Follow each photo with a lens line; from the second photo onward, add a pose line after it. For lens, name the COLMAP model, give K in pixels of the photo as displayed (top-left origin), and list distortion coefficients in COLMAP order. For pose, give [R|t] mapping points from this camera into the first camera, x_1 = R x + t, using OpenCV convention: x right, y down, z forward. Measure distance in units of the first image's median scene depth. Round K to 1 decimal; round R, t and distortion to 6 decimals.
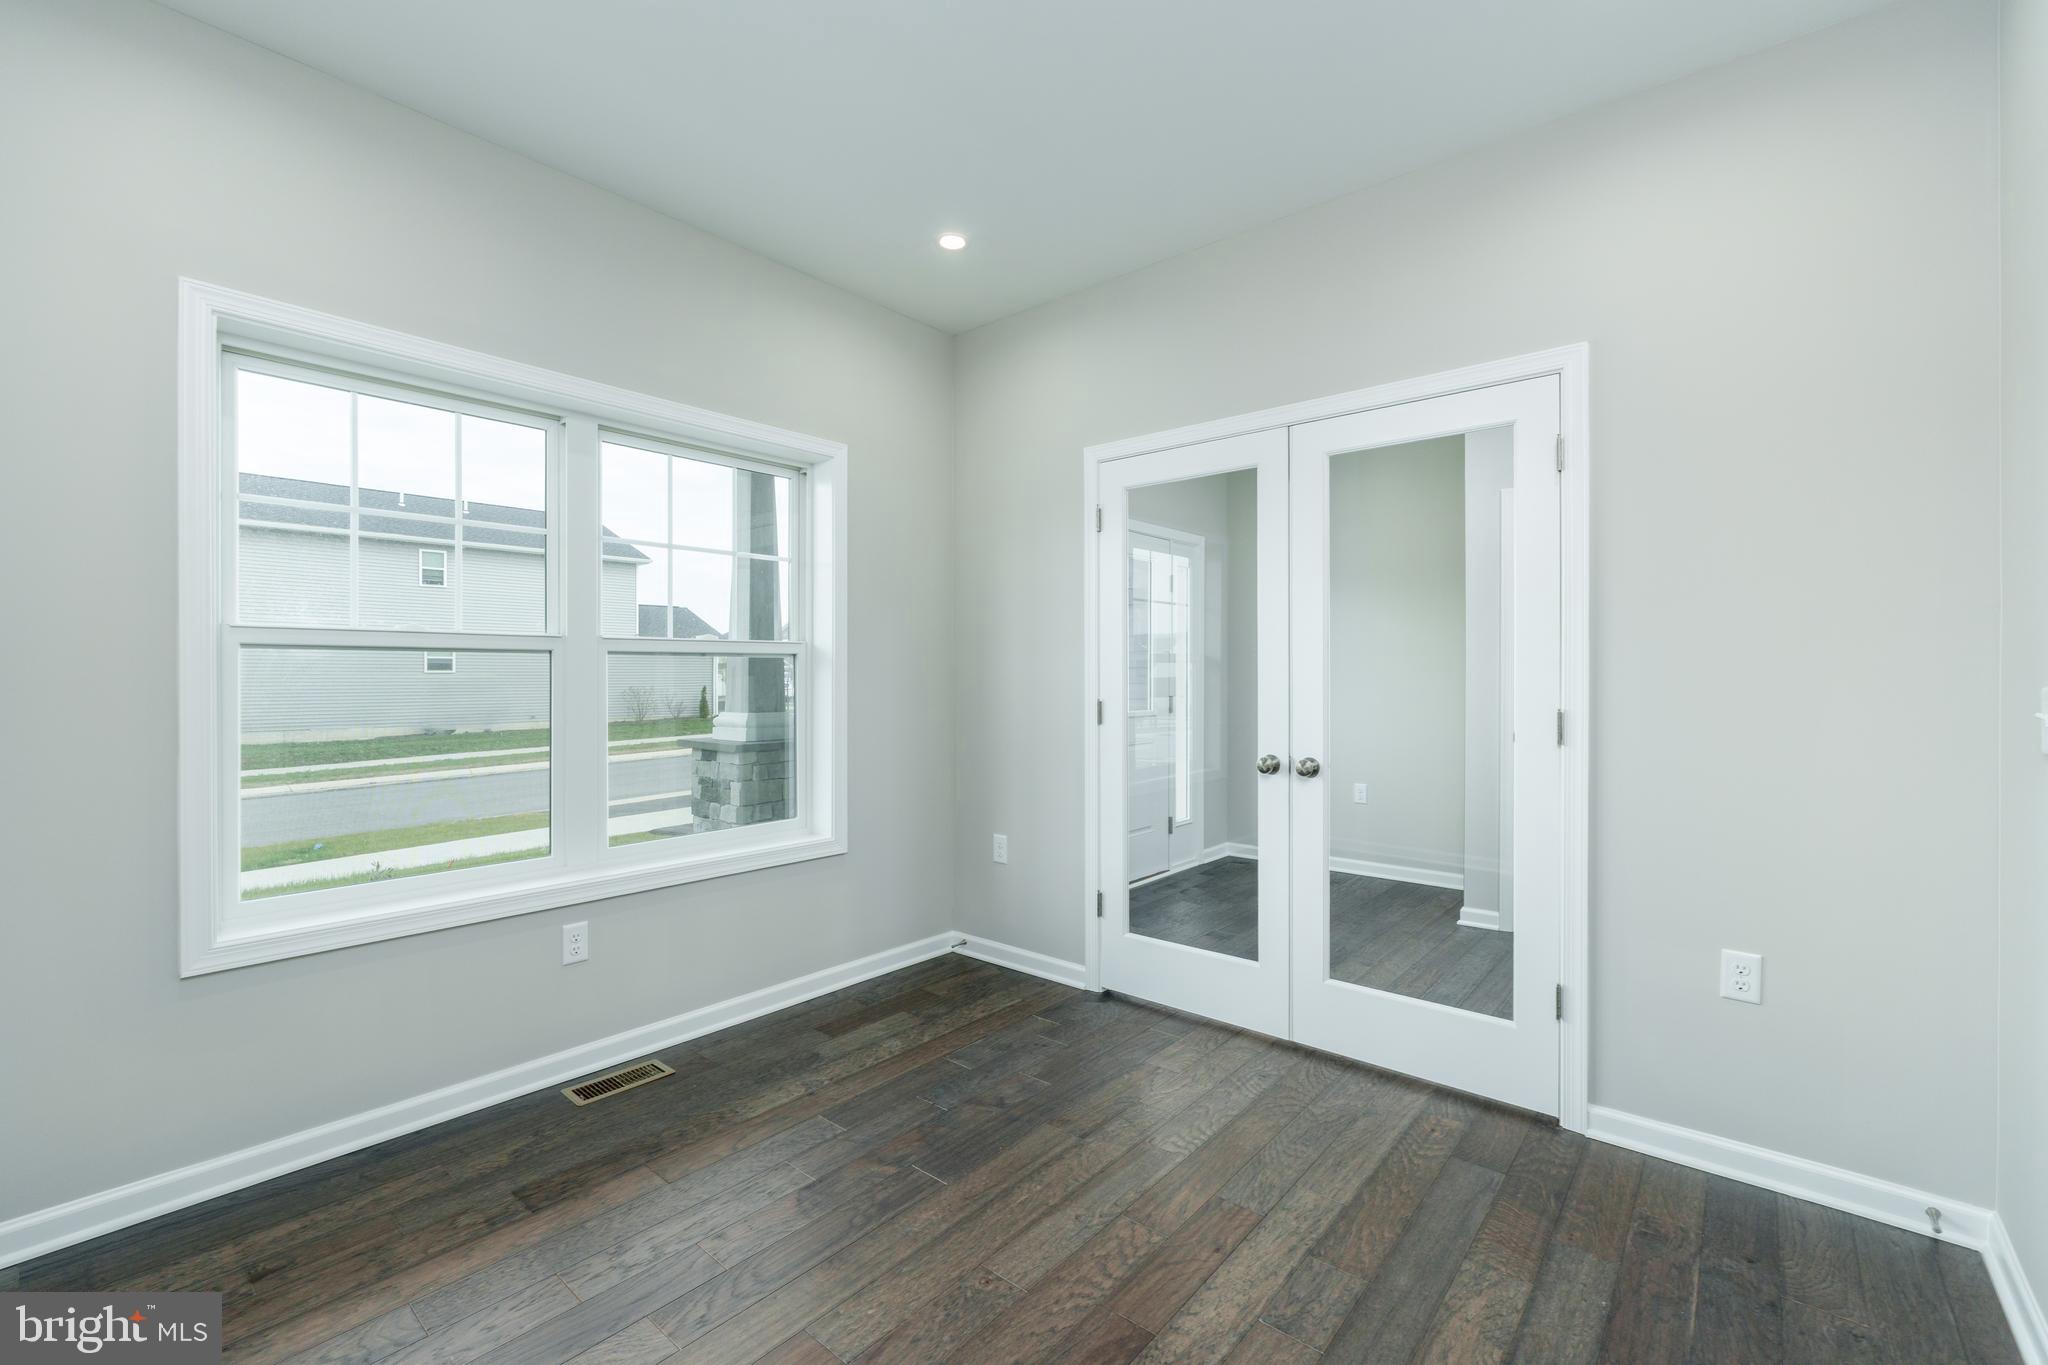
lens RADIAL K [[860.1, 0, 1054.6], [0, 860.1, 676.5], [0, 0, 1]] dist [-0.014595, -0.000083]
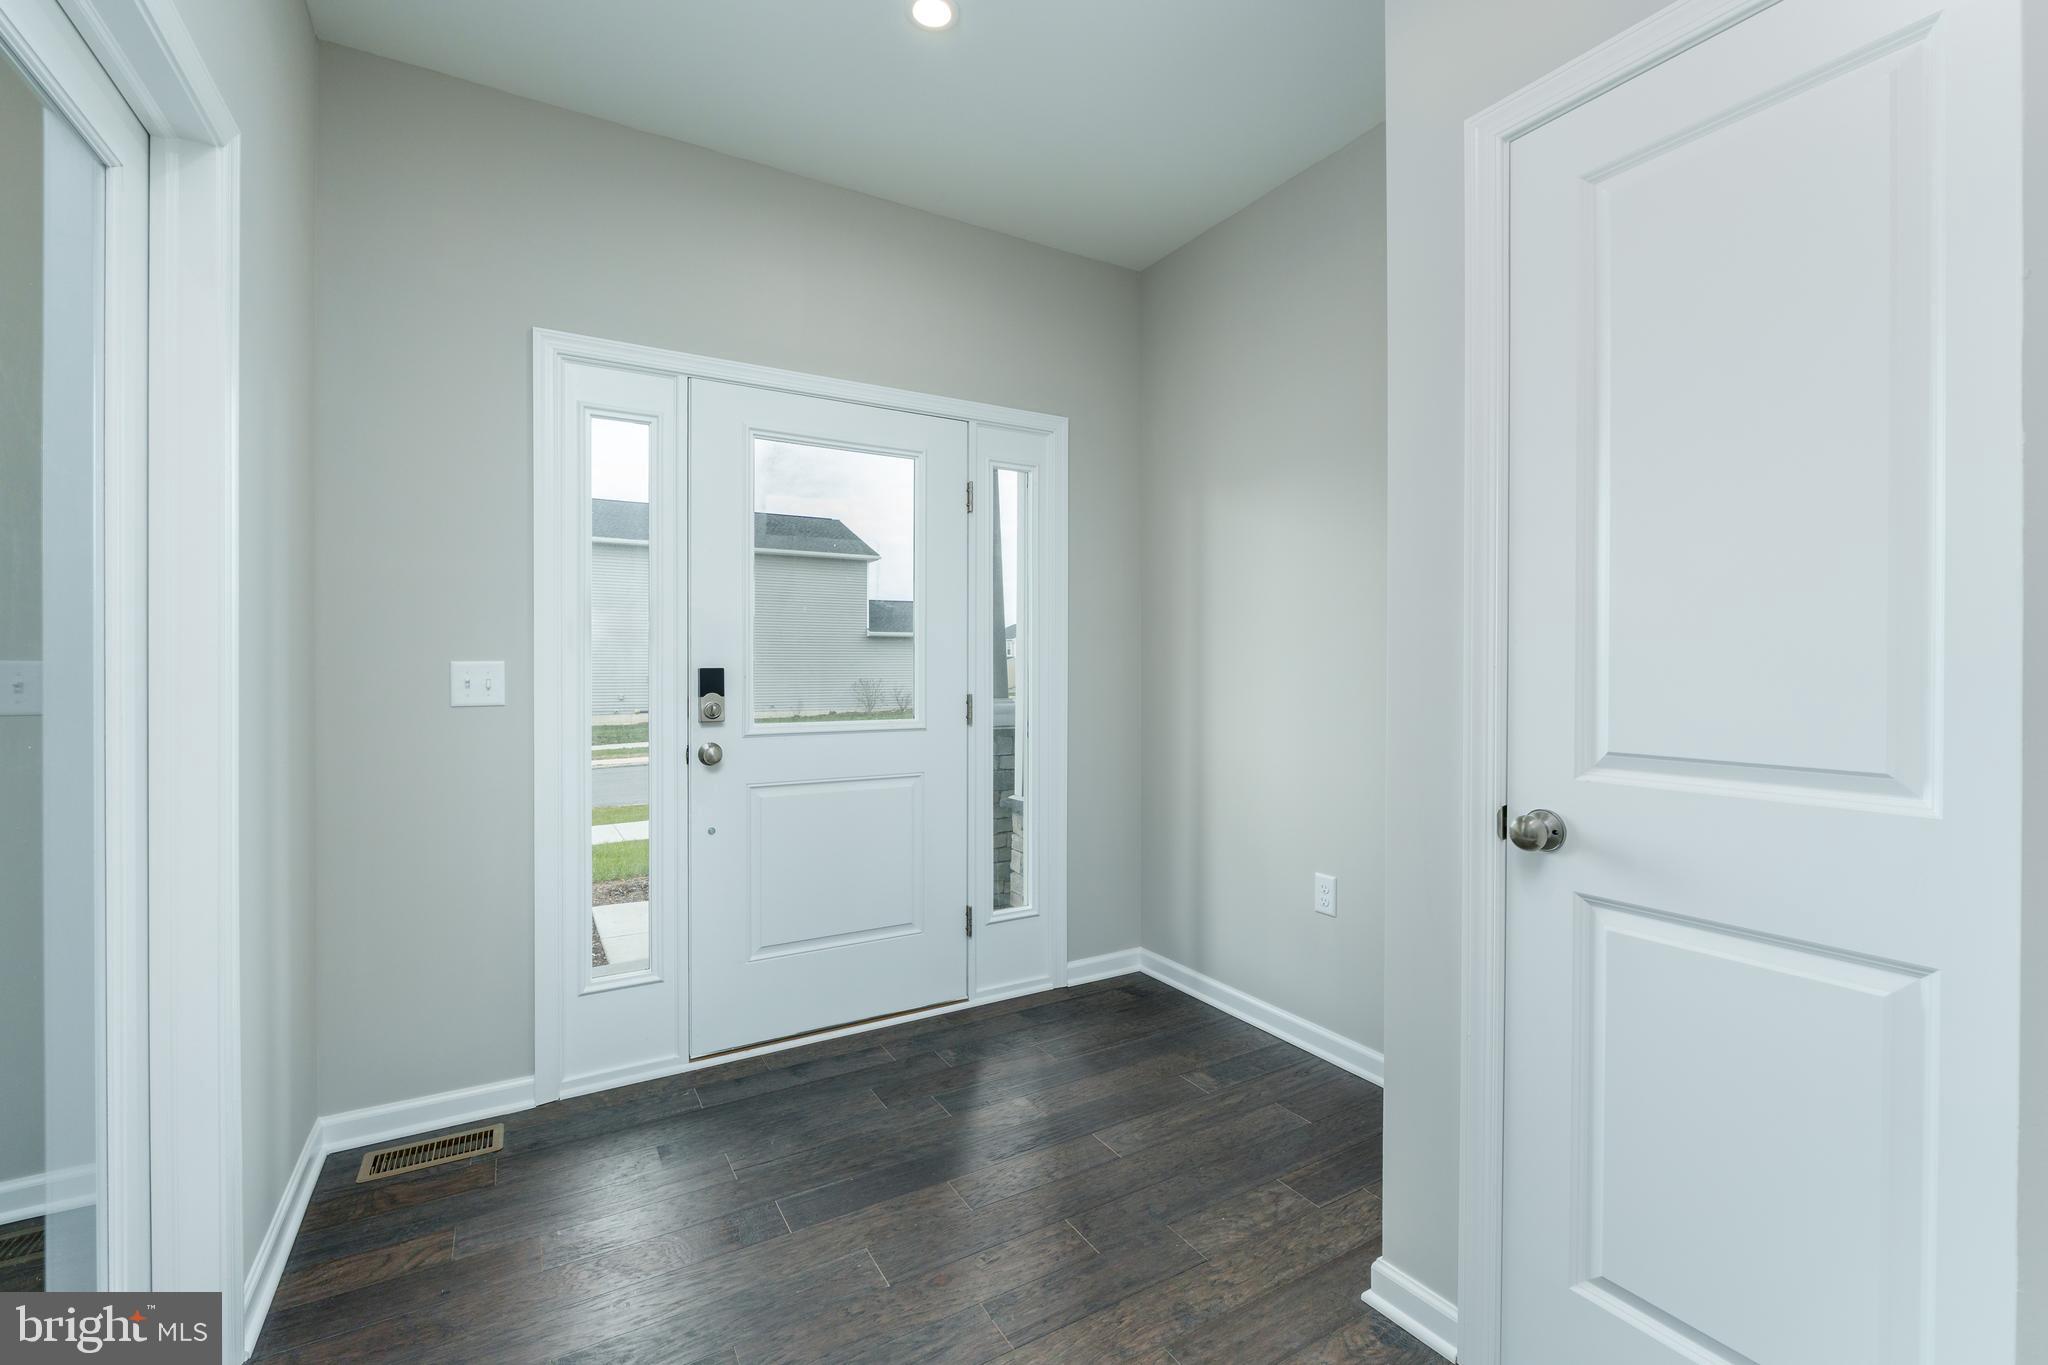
lens RADIAL K [[860.1, 0, 1054.6], [0, 860.1, 676.5], [0, 0, 1]] dist [-0.014595, -0.000083]
pose [[0.947549, 0.006522, -0.319544, 0.379857], [-0.004706, 0.999968, 0.006457, 0.006528], [0.319576, -0.004614, 0.947549, 0.492011]]
